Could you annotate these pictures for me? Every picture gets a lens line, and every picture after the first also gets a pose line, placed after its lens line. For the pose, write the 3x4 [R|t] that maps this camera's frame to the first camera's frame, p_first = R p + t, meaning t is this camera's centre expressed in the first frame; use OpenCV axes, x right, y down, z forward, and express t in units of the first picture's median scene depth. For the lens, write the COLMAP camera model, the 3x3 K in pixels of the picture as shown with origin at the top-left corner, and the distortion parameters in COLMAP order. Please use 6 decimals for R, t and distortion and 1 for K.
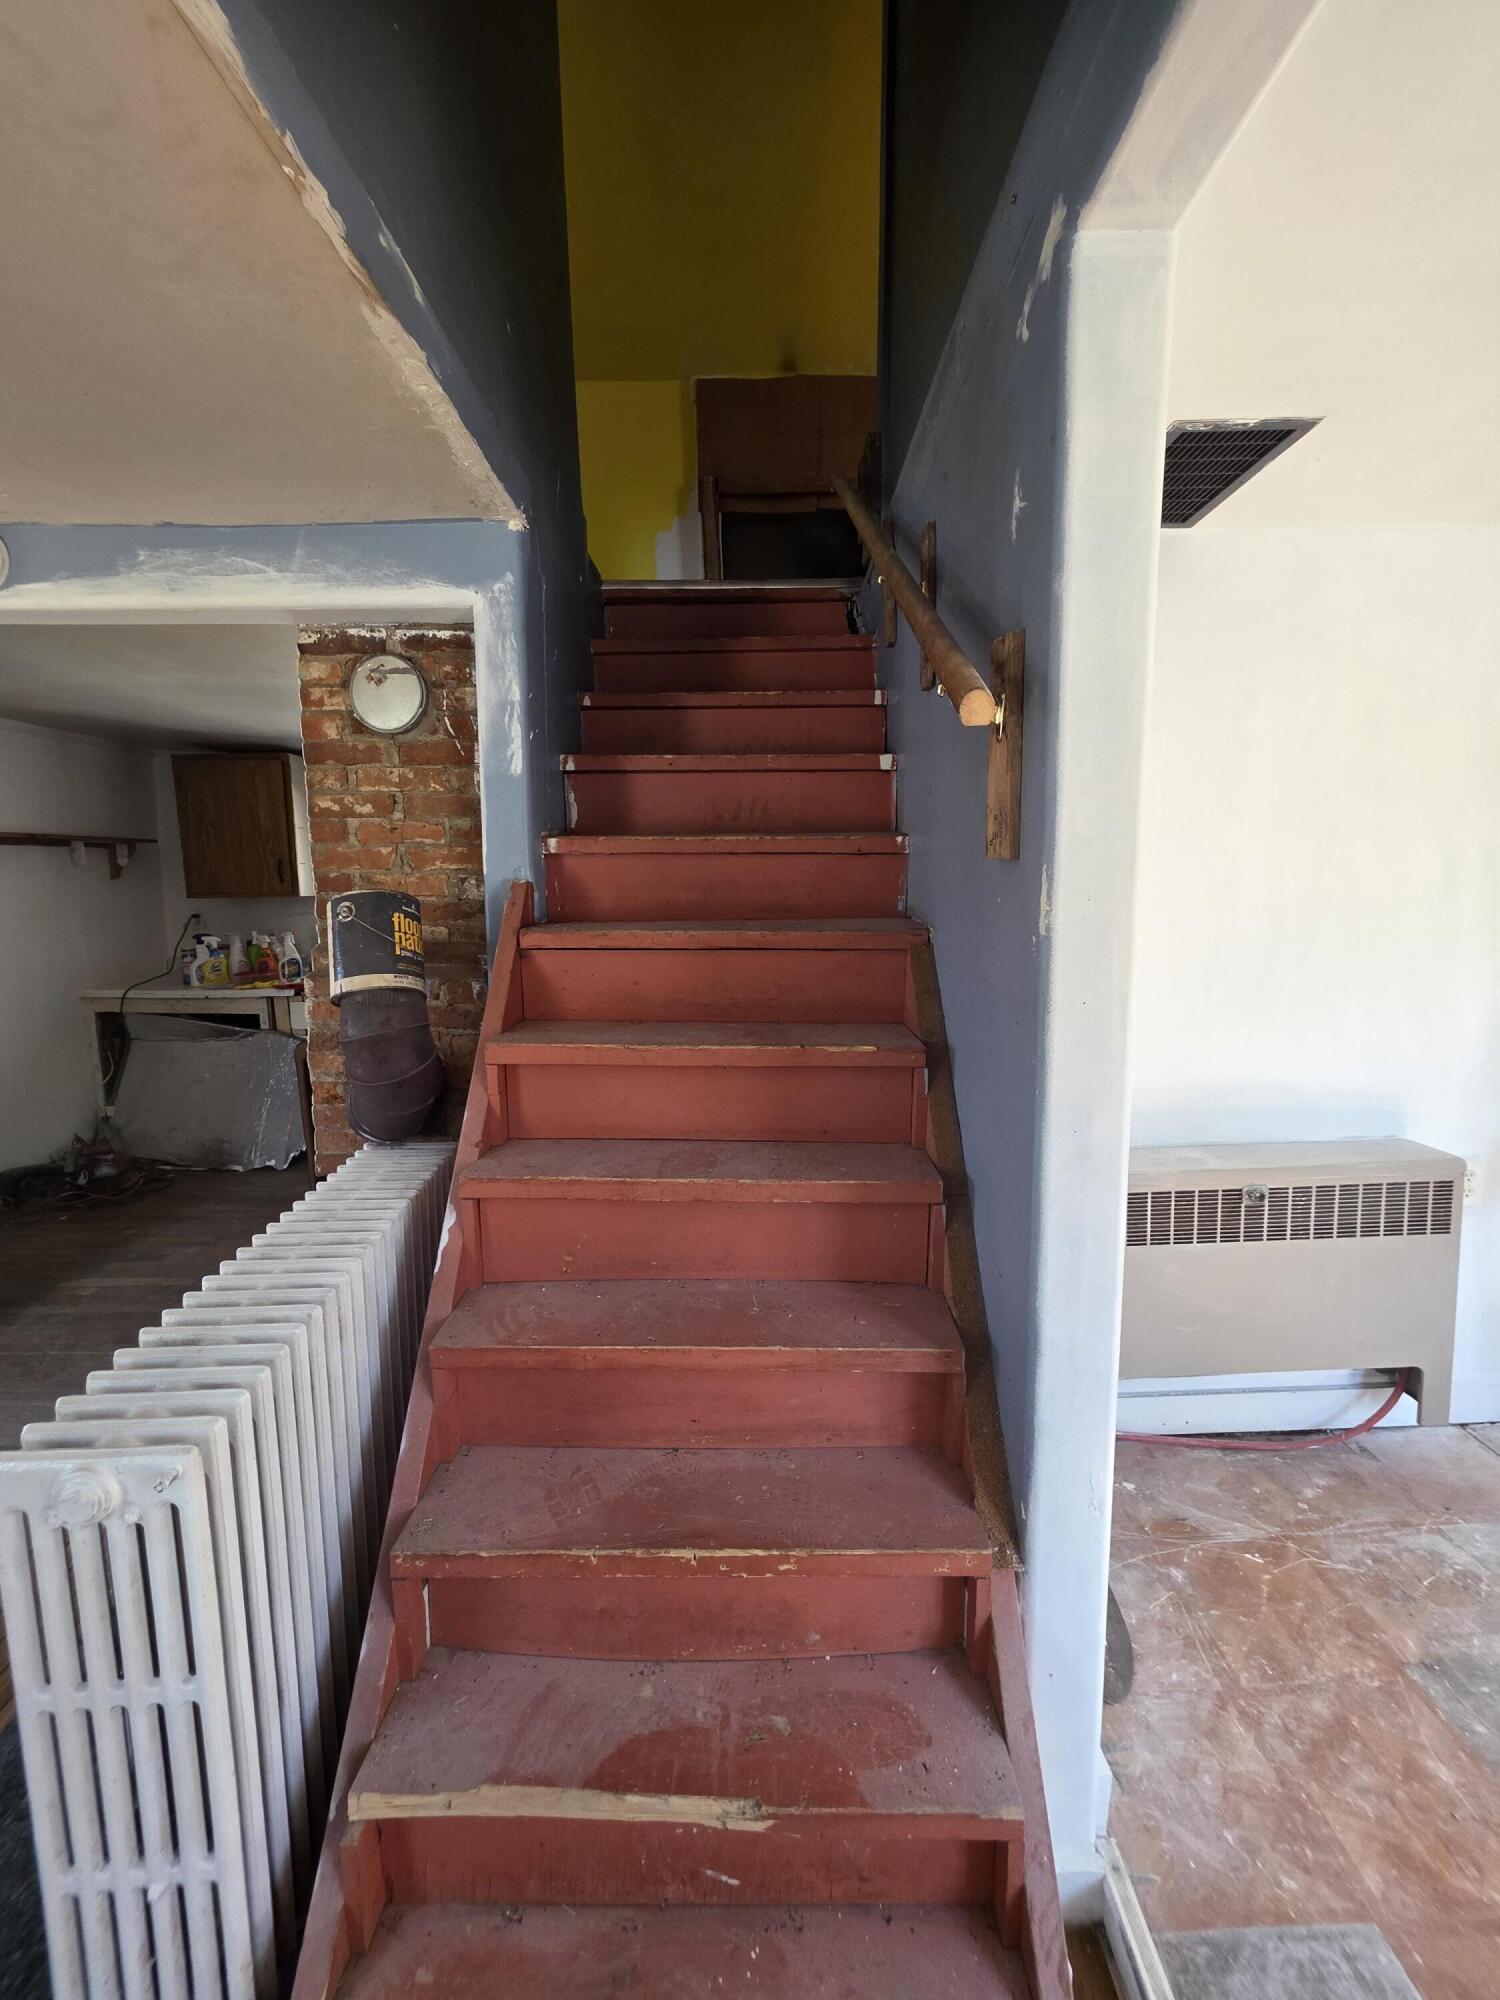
lens RADIAL K [[791.9, 0, 750.0], [0, 791.9, 1000.0], [0, 0, 1]] dist [0.001082, 0.000440]
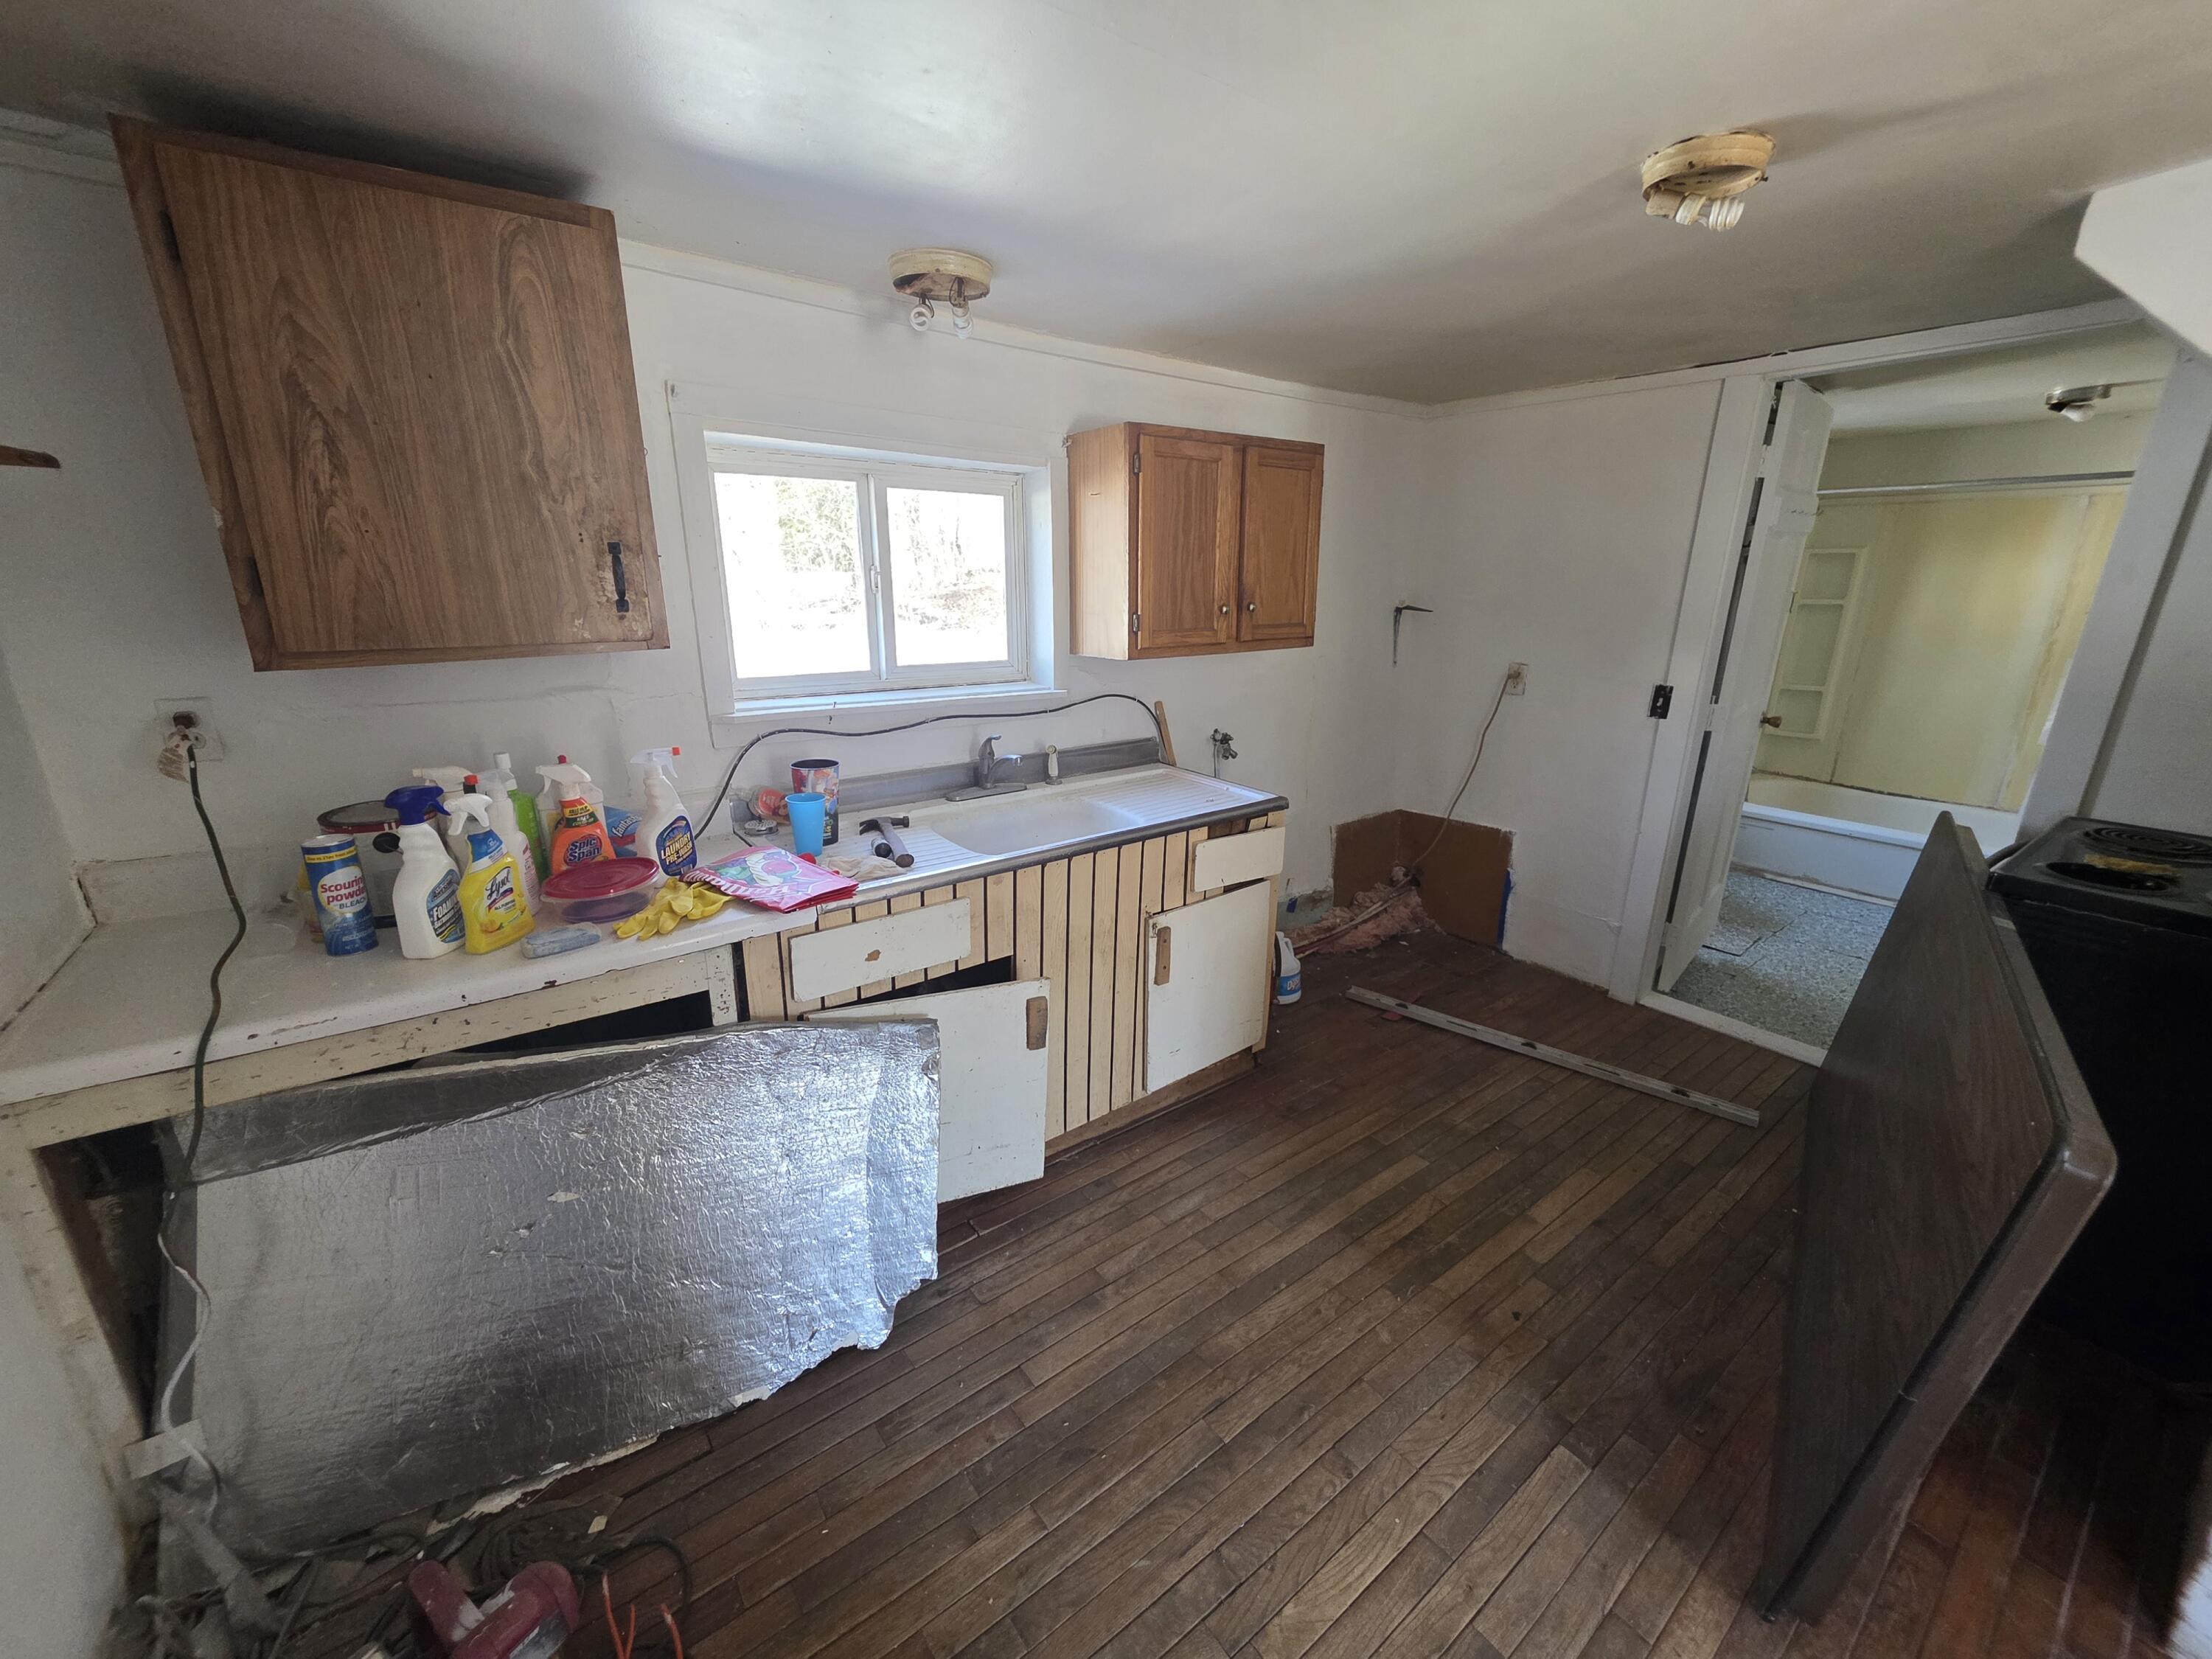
lens RADIAL K [[881.6, 0, 1106.0], [0, 881.6, 829.5], [0, 0, 1]] dist [-0.000057, 0.000077]
pose [[0.804147, -0.158207, 0.572991, -1.617596], [0.064919, 0.981540, 0.179902, -0.269702], [-0.590875, -0.107470, 0.799573, 1.346373]]
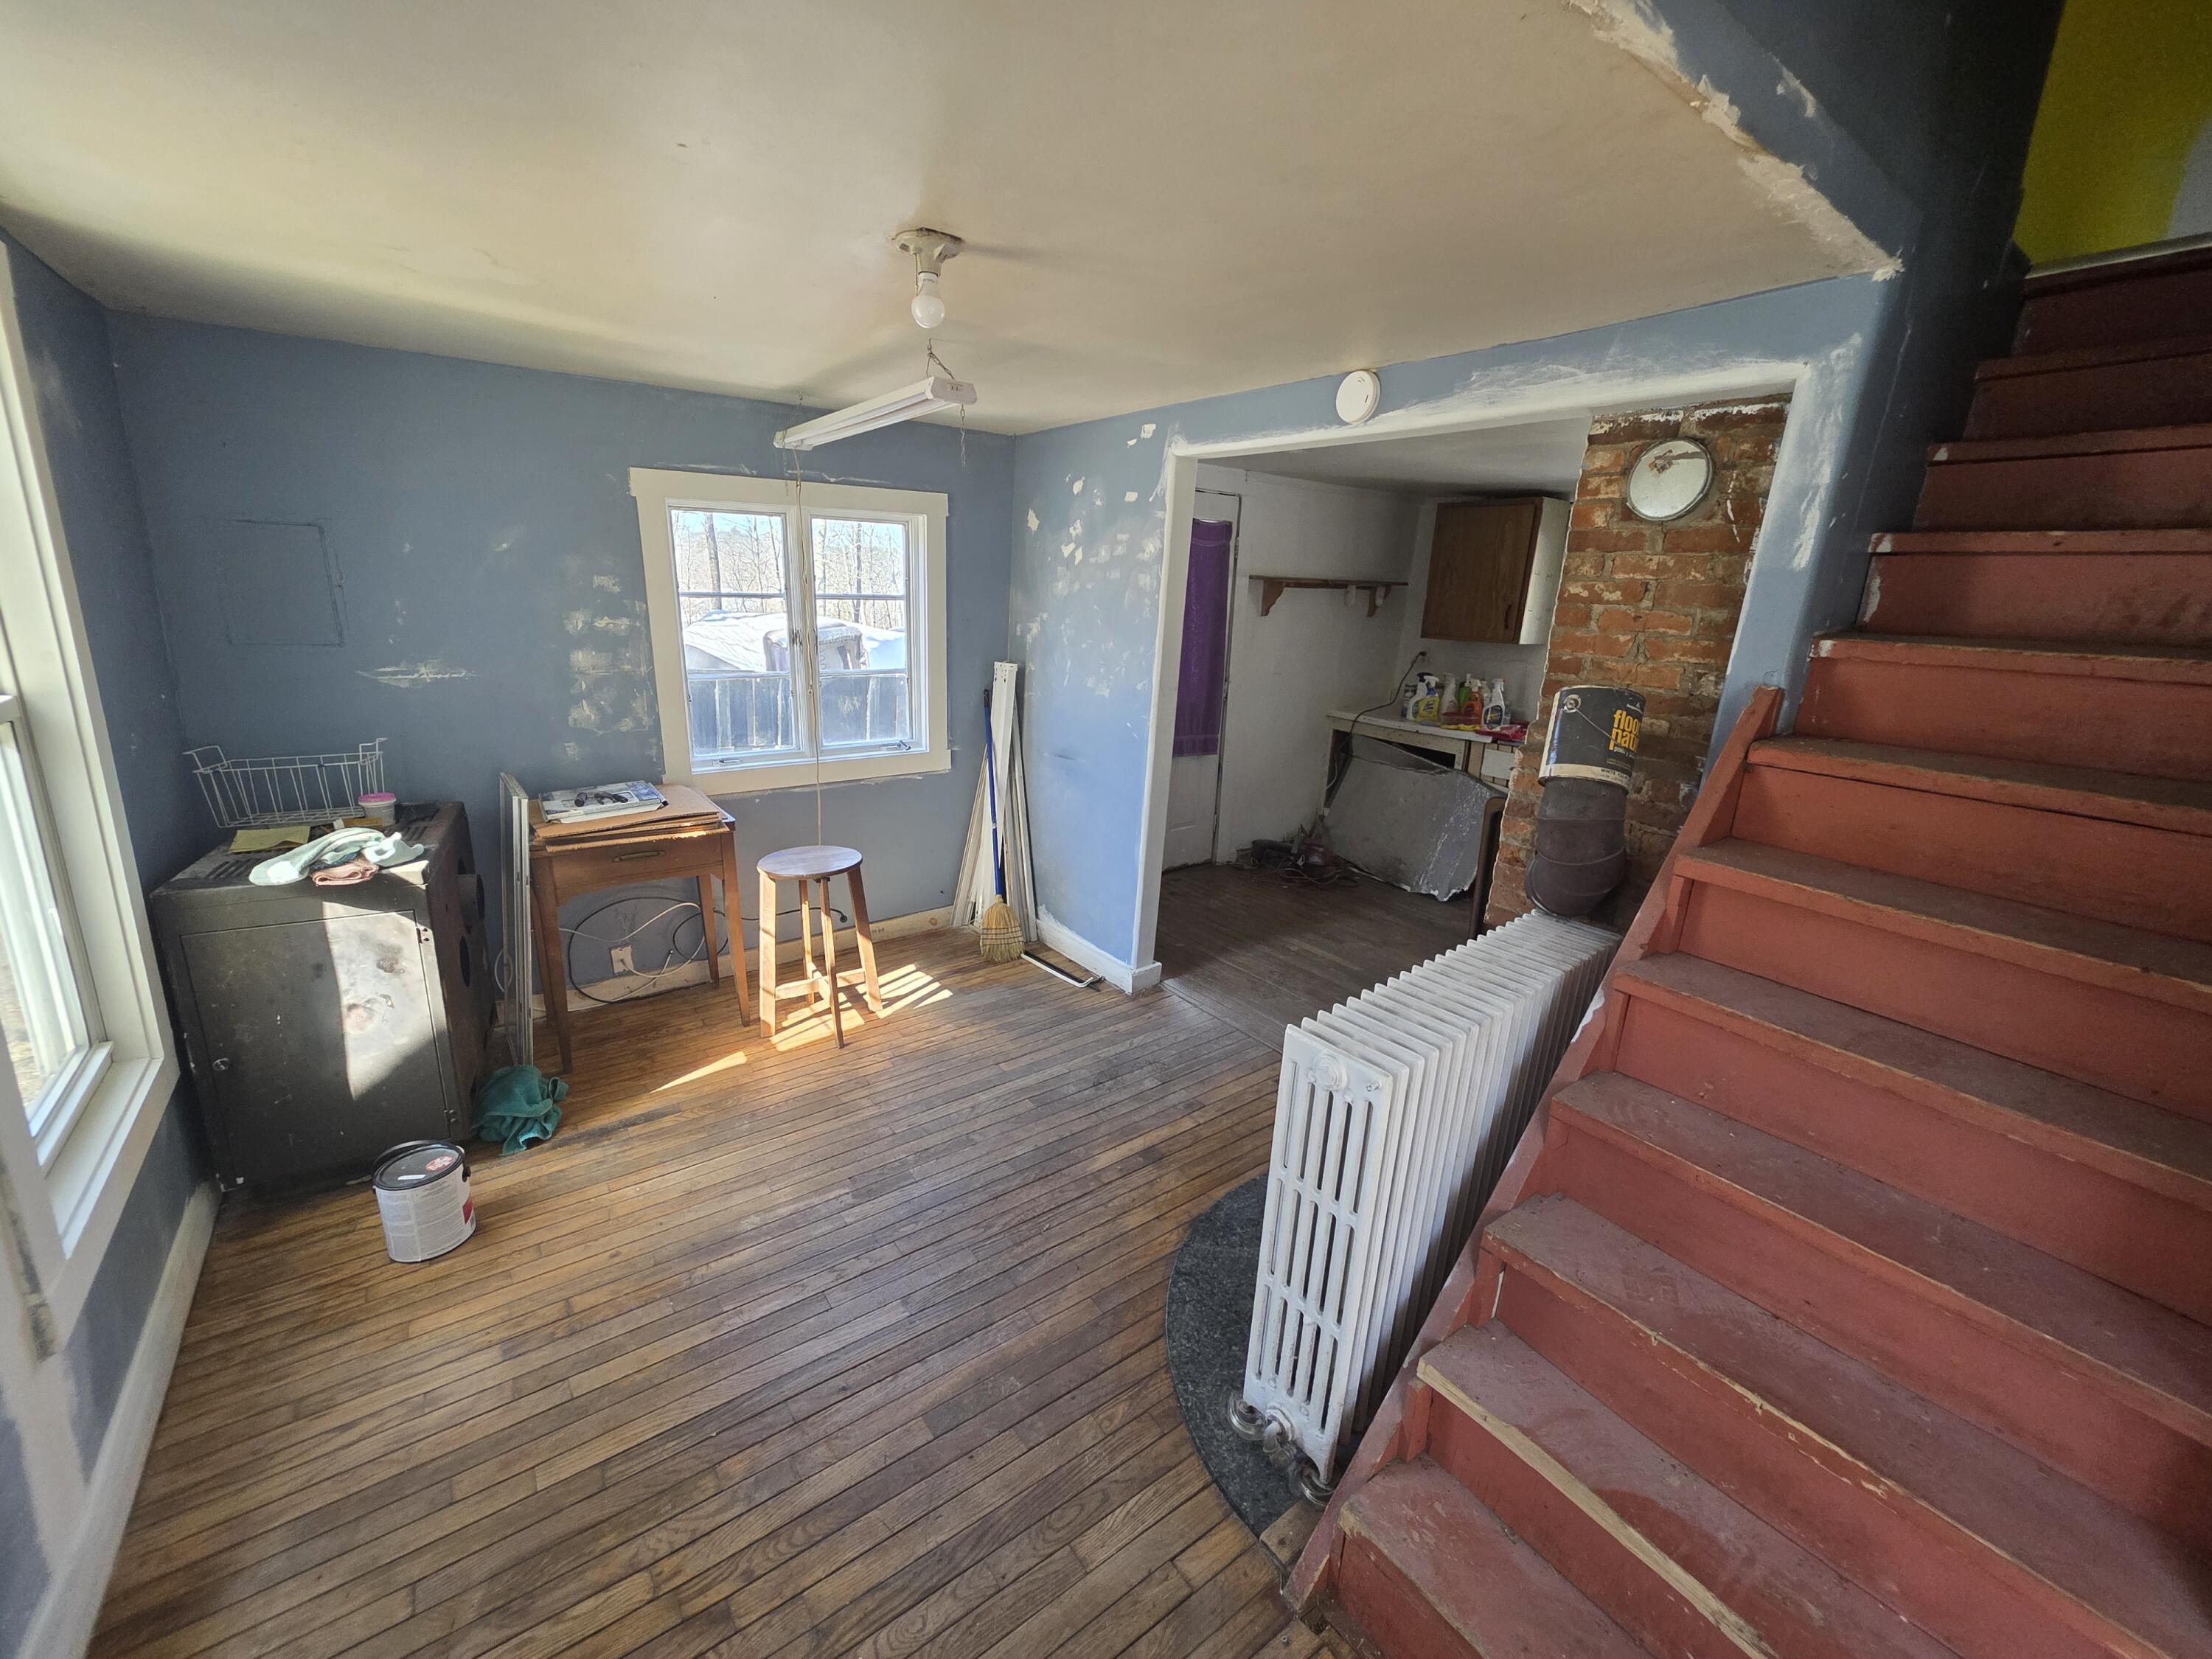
lens RADIAL K [[881.6, 0, 1106.0], [0, 881.6, 829.5], [0, 0, 1]] dist [-0.000057, 0.000077]
pose [[0.595326, 0.238976, -0.767122, 0.071491], [-0.159592, 0.970892, 0.178604, -0.048761], [0.787475, 0.016099, 0.616136, -0.219366]]
